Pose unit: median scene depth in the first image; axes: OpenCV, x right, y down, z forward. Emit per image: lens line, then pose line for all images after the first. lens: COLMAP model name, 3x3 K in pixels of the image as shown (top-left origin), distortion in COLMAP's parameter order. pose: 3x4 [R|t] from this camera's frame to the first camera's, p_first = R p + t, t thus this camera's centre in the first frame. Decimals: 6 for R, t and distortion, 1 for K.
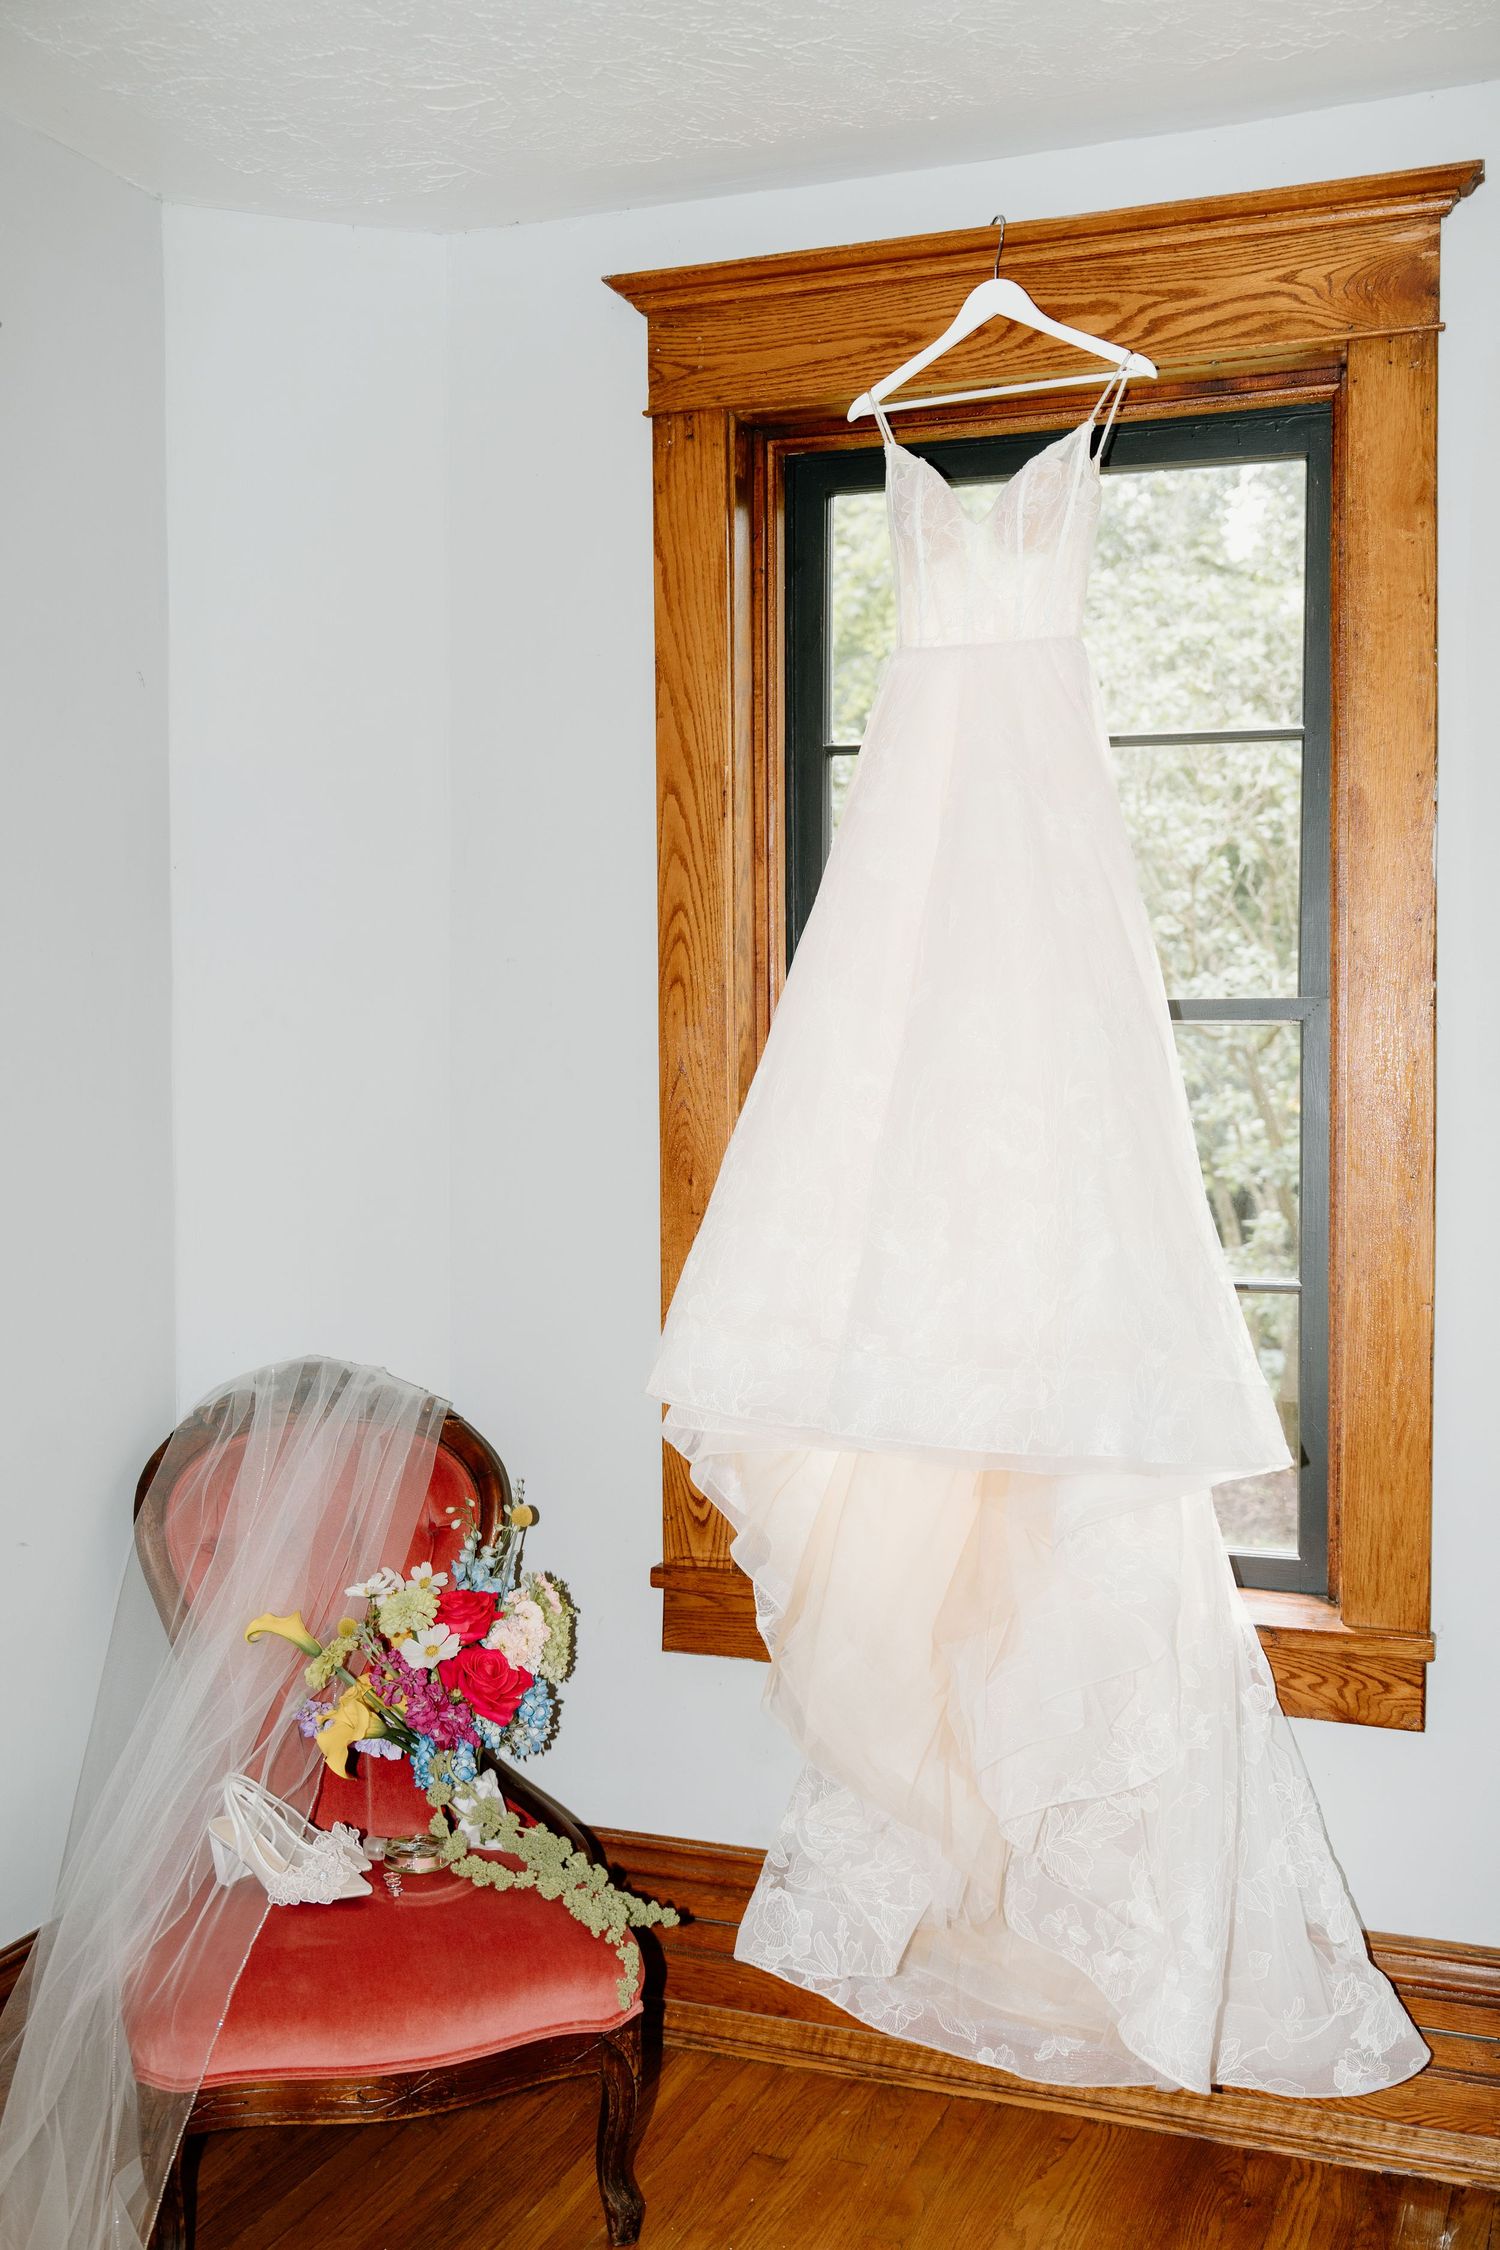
lens RADIAL K [[2276.7, 0, 756.3], [0, 2276.7, 1133.0], [0, 0, 1]] dist [0.007313, 0.000000]
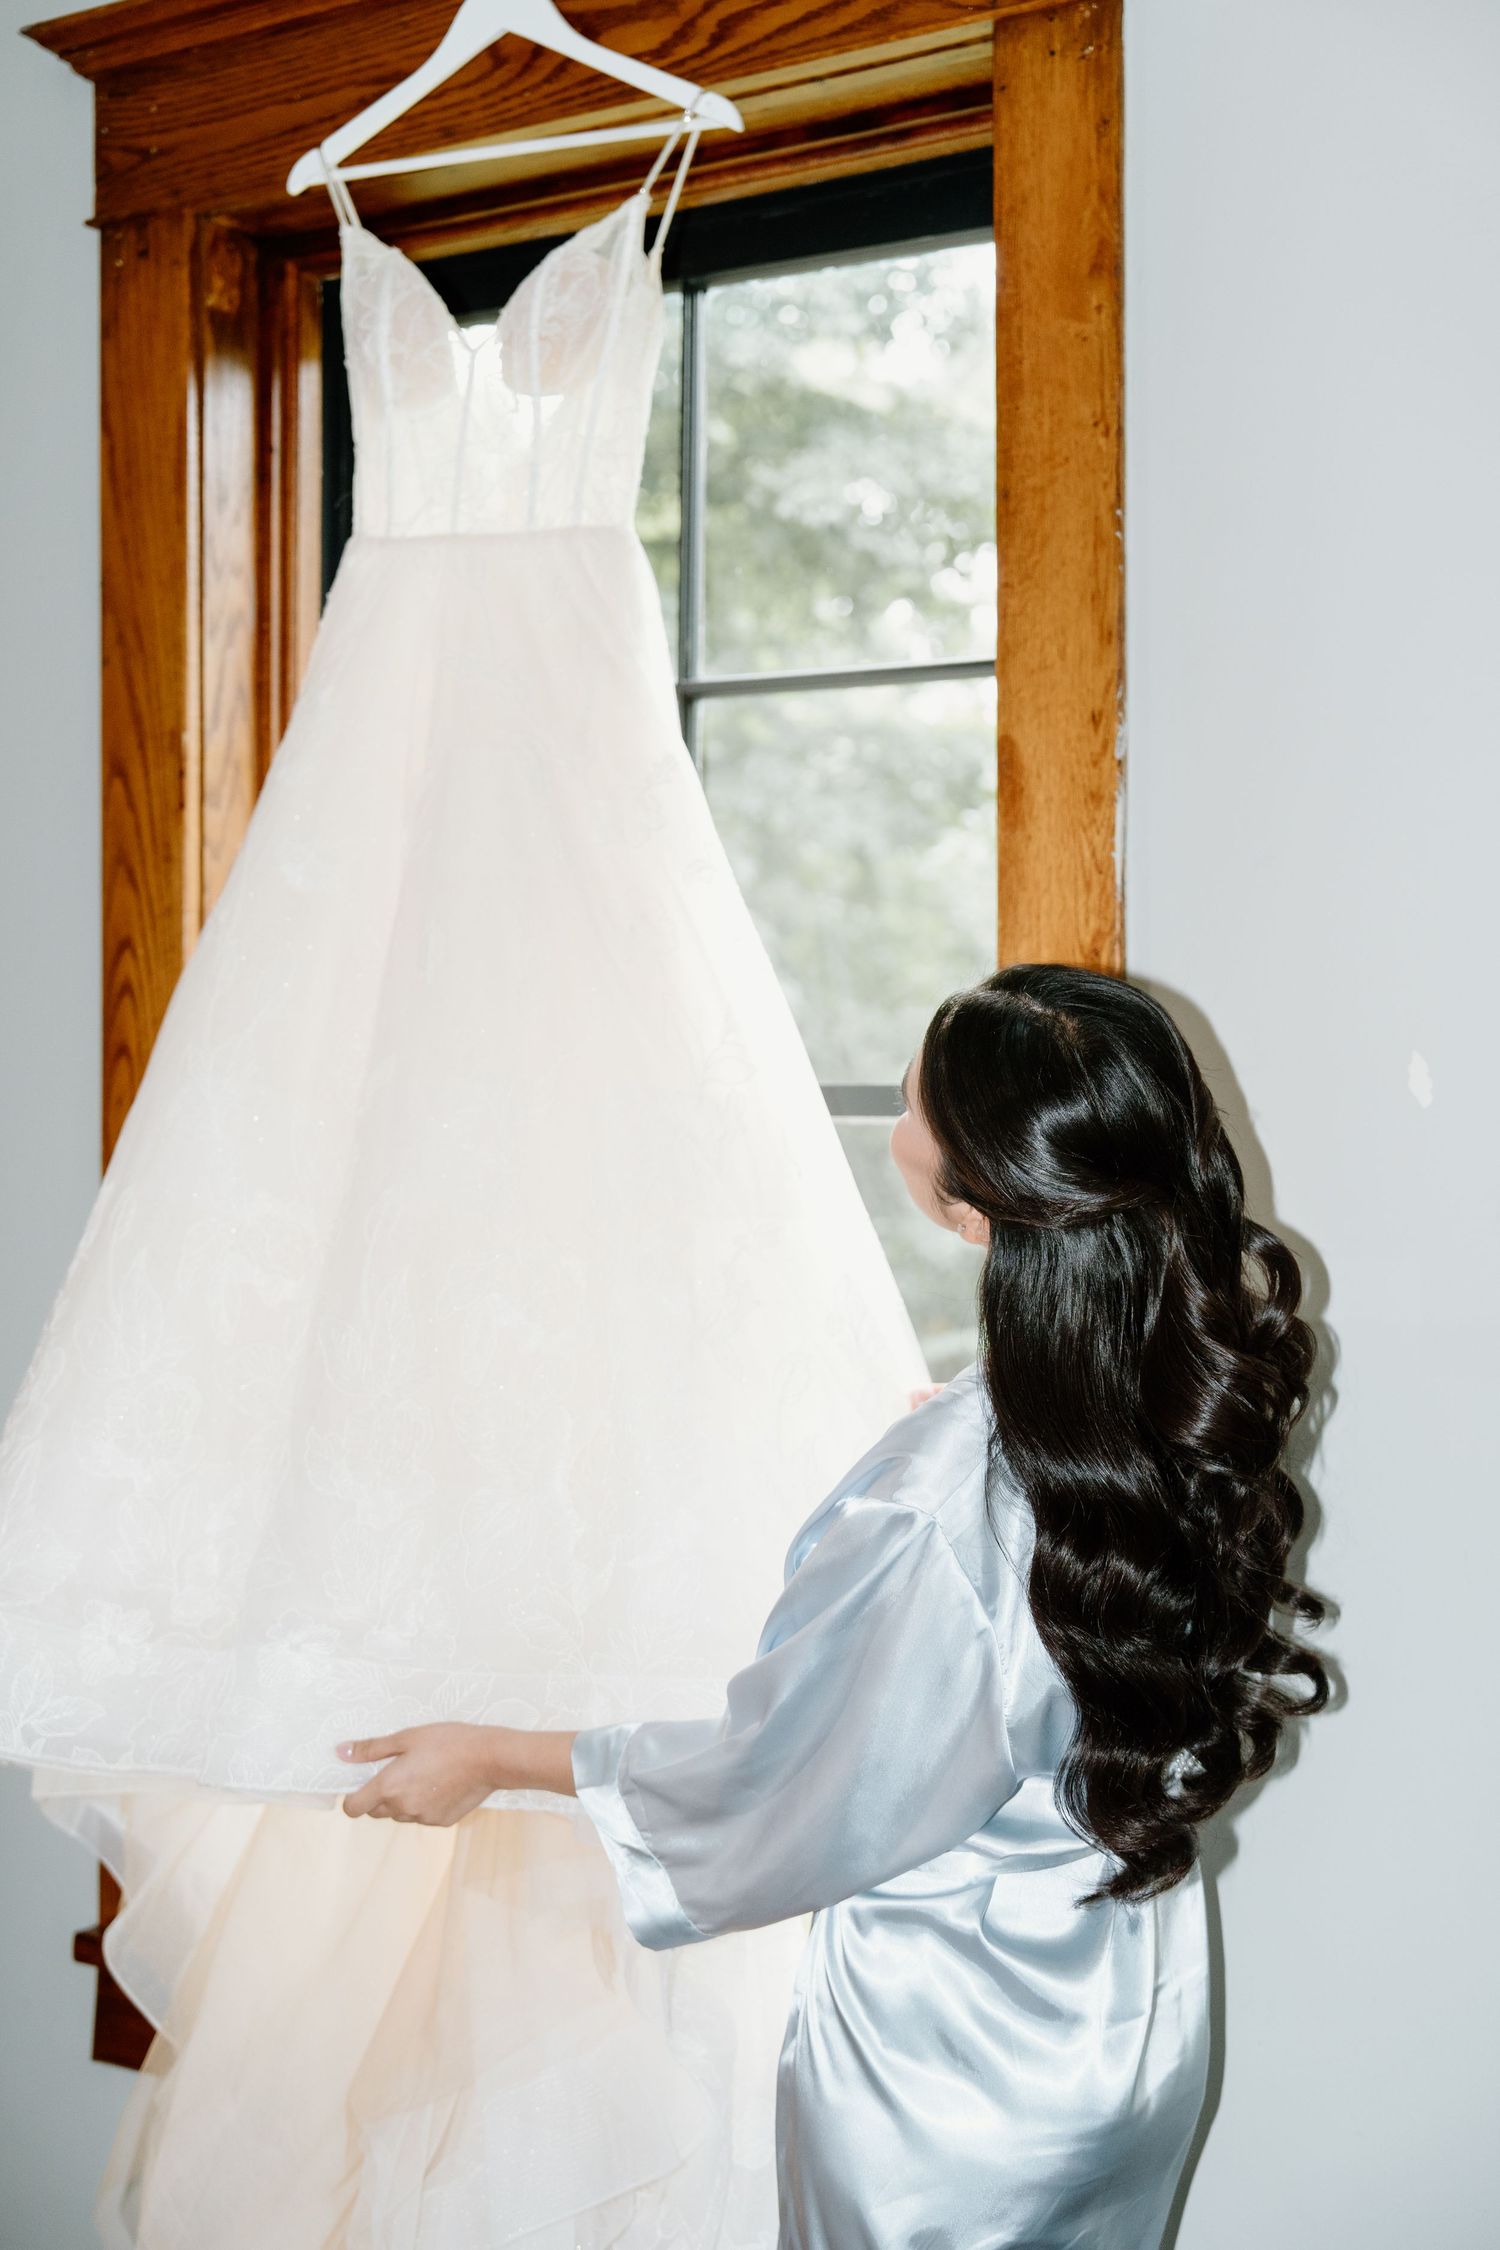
lens RADIAL K [[2764.4, 0, 736.3], [0, 2764.4, 1107.7], [0, 0, 1]] dist [0.018281, 0.000000]
pose [[0.980820, 0.007806, -0.194760, 0.310488], [-0.017559, 0.998674, -0.048397, -0.014185], [0.194124, 0.050888, 0.979656, 0.239666]]
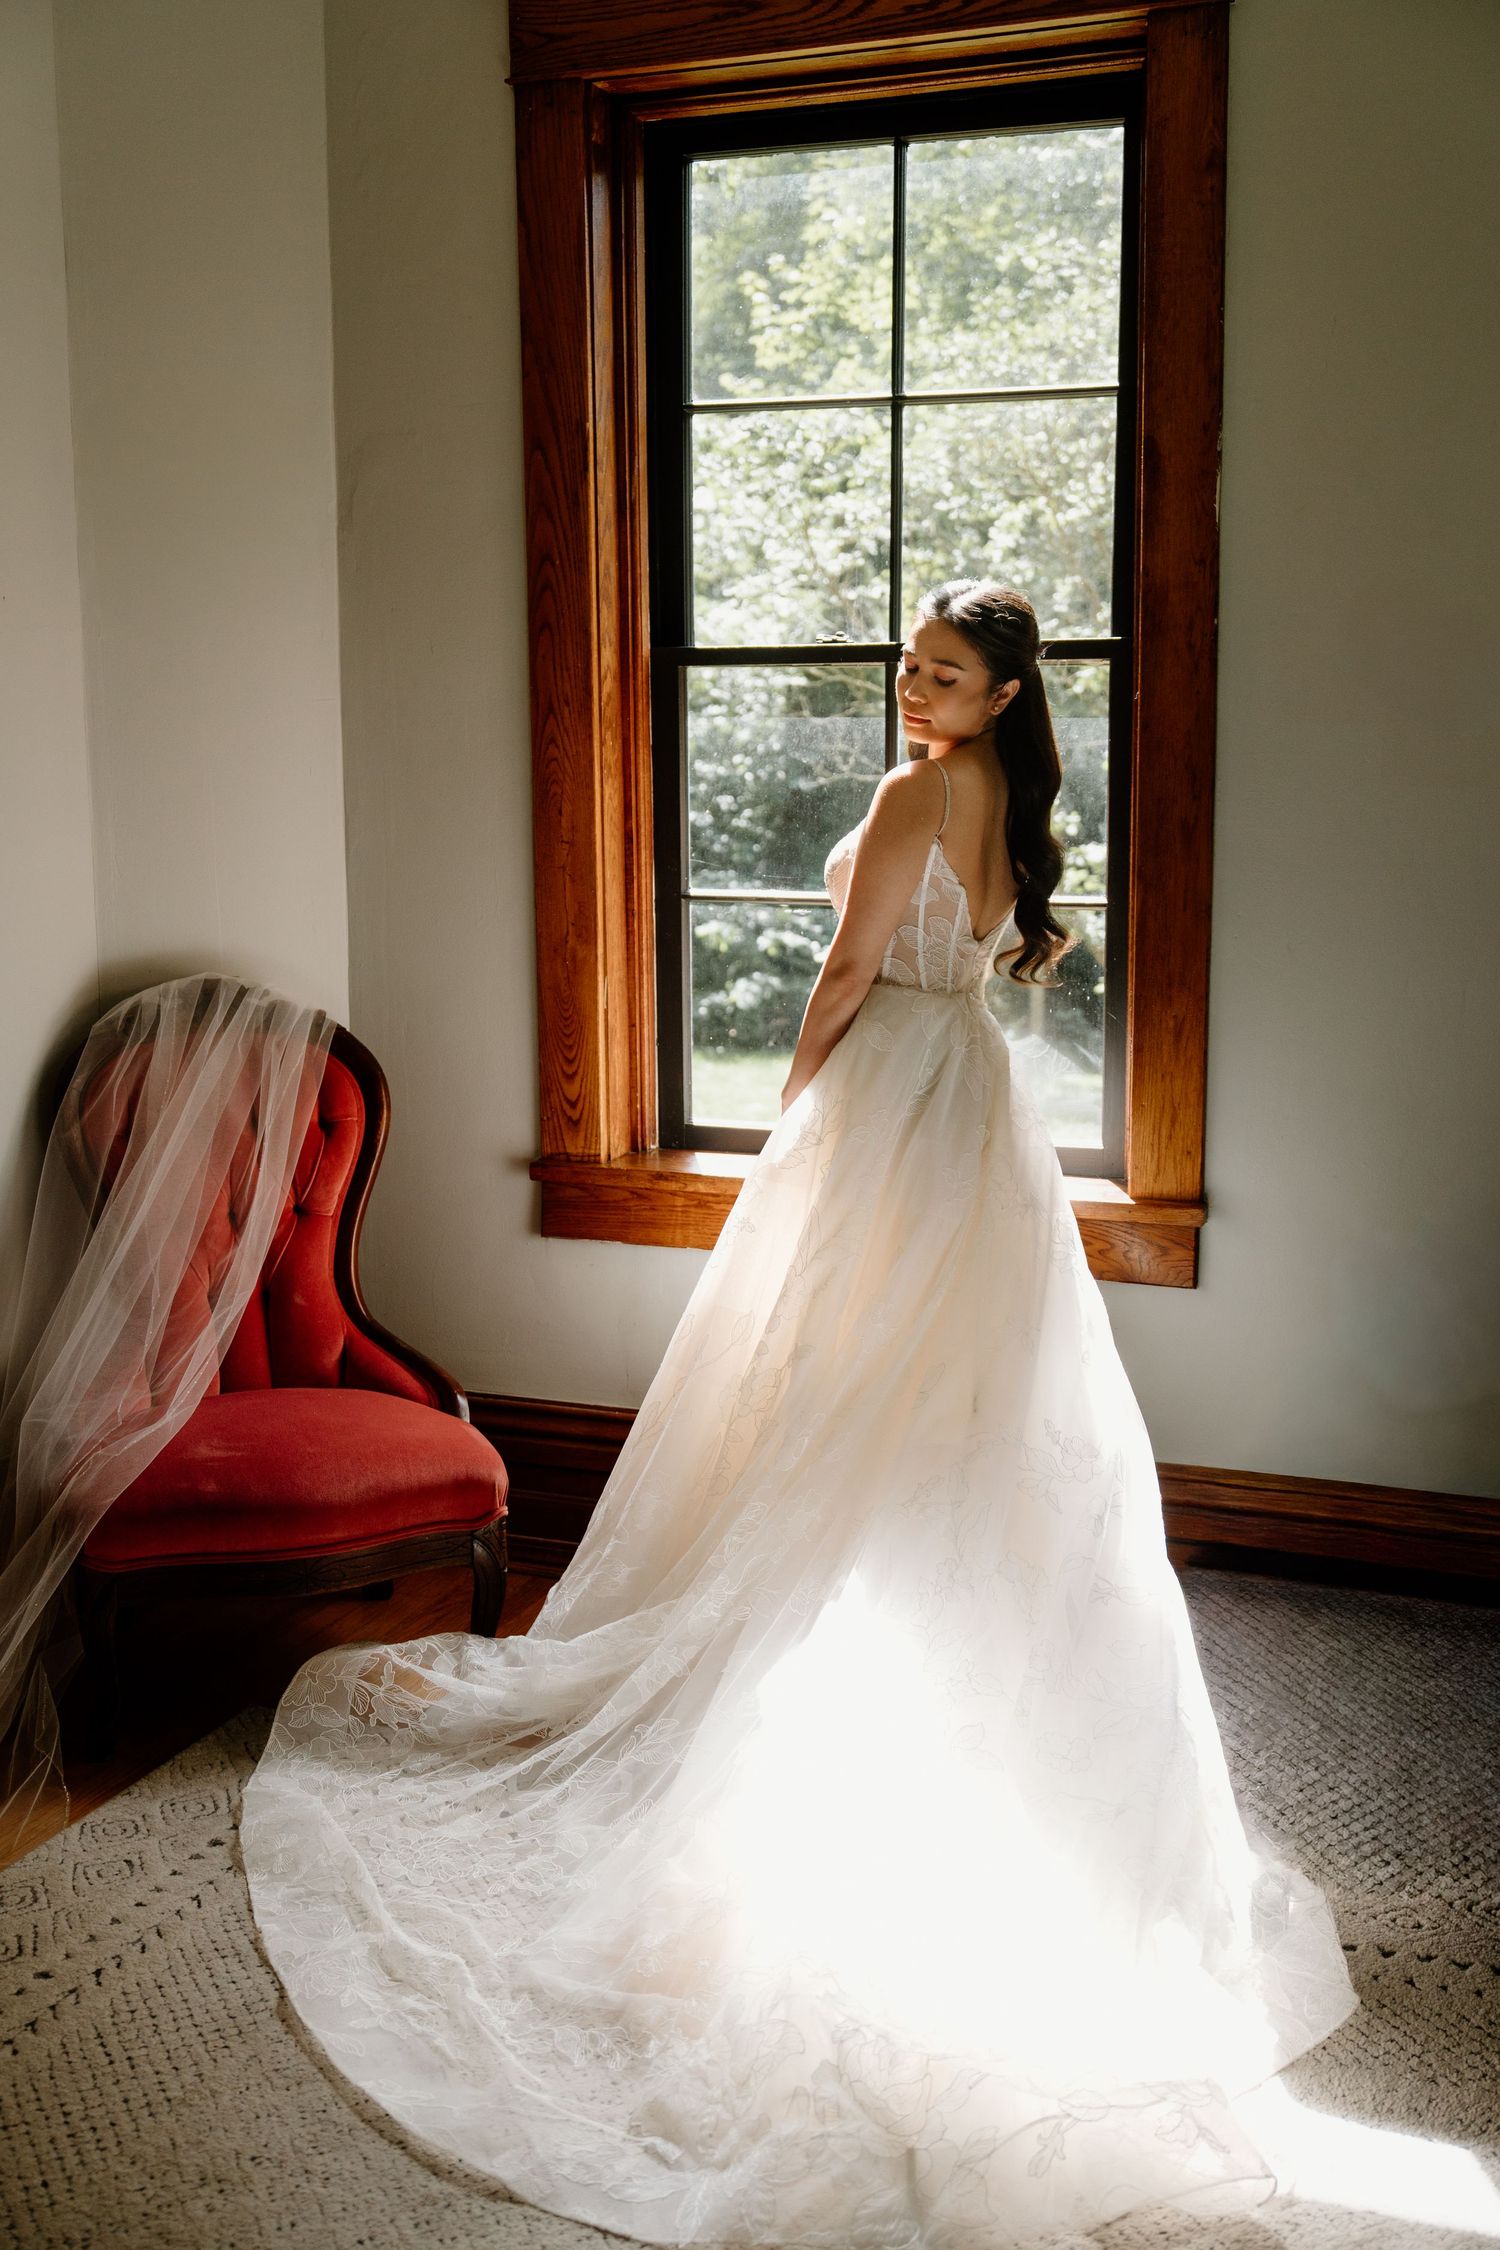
lens RADIAL K [[2392.7, 0, 761.8], [0, 2392.7, 1134.0], [0, 0, 1]] dist [0.008052, 0.000000]
pose [[0.999998, -0.001854, 0.000170, 0.069588], [0.001822, 0.993263, 0.115871, 0.042869], [-0.000383, -0.115870, 0.993264, -0.168022]]
